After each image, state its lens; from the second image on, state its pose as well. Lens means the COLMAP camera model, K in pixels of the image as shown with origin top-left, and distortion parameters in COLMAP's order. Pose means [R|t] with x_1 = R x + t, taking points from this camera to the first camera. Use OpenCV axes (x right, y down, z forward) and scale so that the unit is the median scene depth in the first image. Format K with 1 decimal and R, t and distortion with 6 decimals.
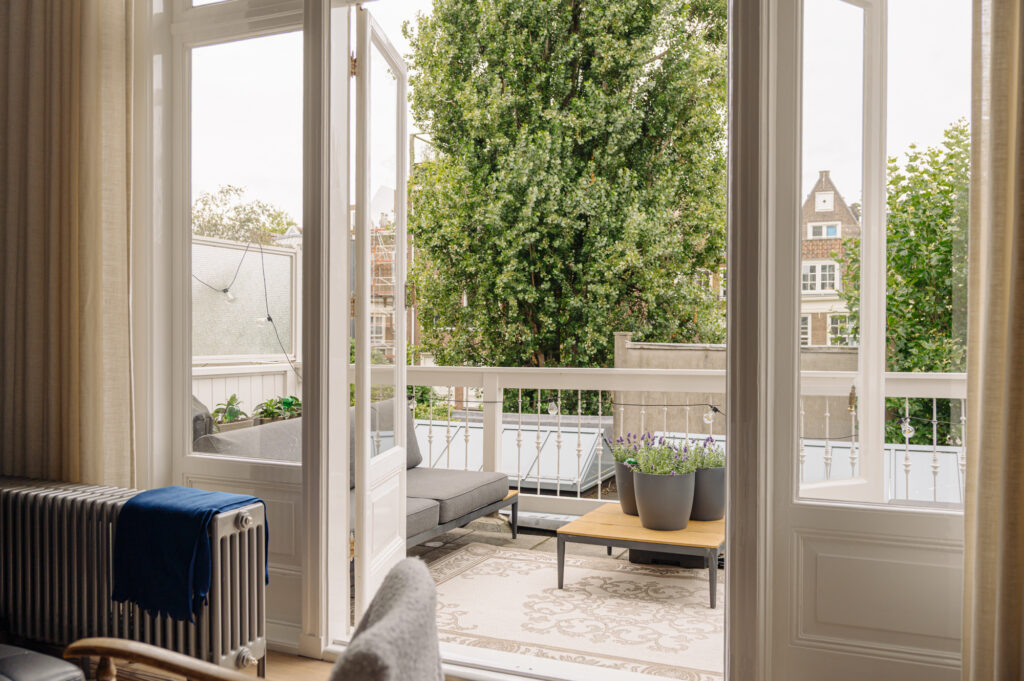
lens RADIAL K [[851.0, 0, 512.0], [0, 851.0, 340.5], [0, 0, 1]] dist [0.012171, 0.001770]
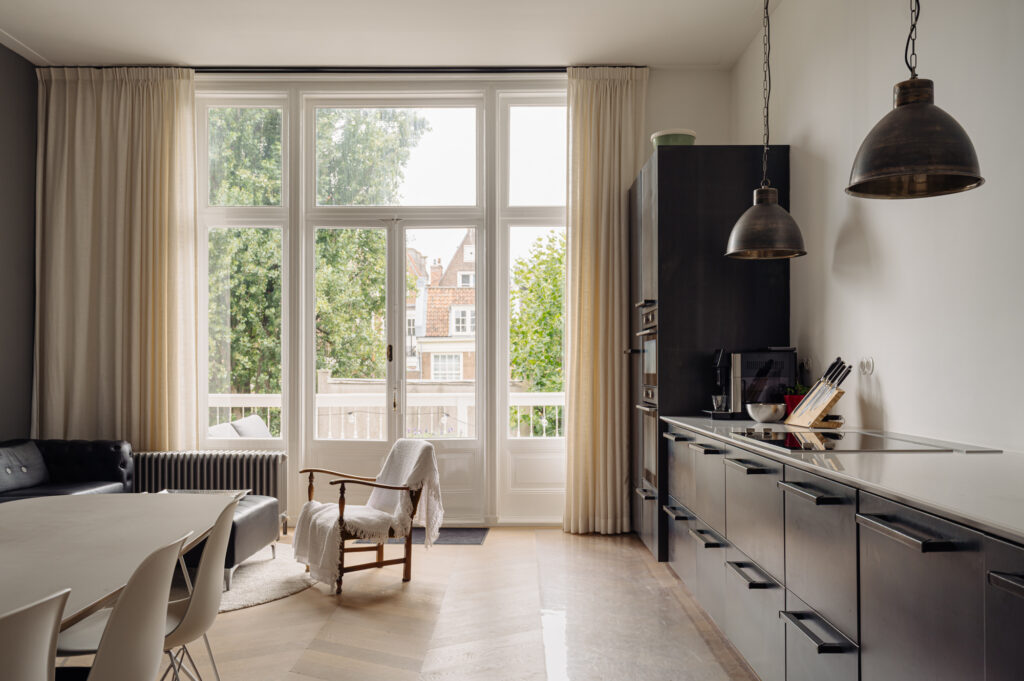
lens RADIAL K [[878.8, 0, 512.7], [0, 878.8, 368.5], [0, 0, 1]] dist [0.009164, 0.006892]
pose [[0.917711, -0.002401, 0.397241, -0.090454], [0.005765, 0.999957, -0.007273, -0.000853], [-0.397206, 0.008965, 0.917686, -0.184971]]
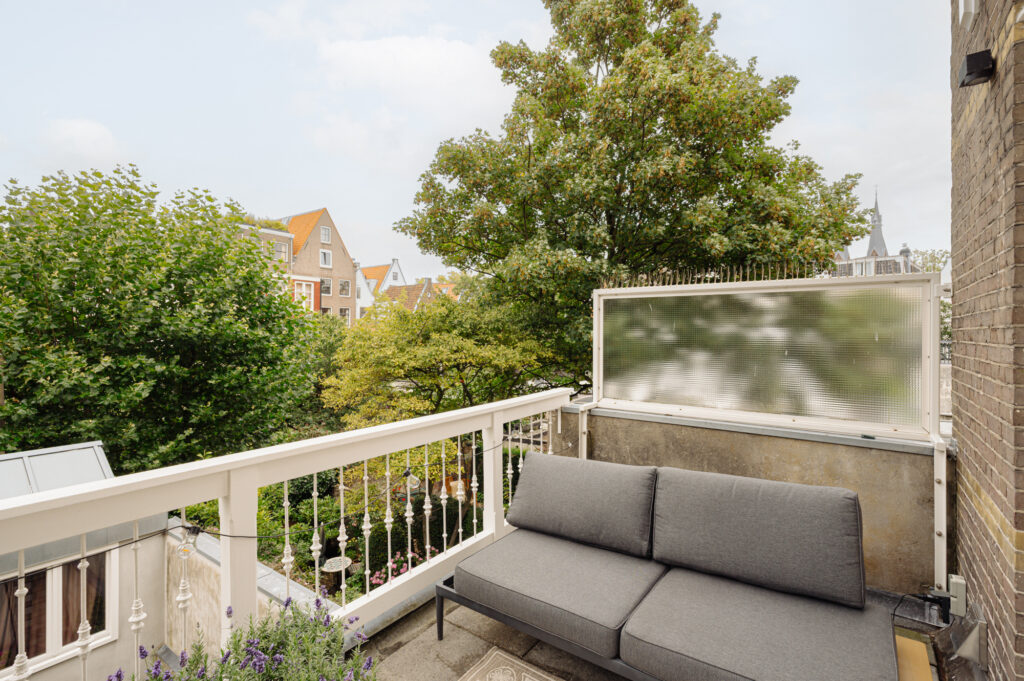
lens RADIAL K [[481.0, 0, 496.3], [0, 481.0, 333.6], [0, 0, 1]] dist [0.001504, 0.000117]
pose [[0.214410, -0.004941, 0.976731, -0.012187], [0.012104, 0.999924, 0.002402, -0.014057], [-0.976669, 0.011307, 0.214454, 0.171145]]
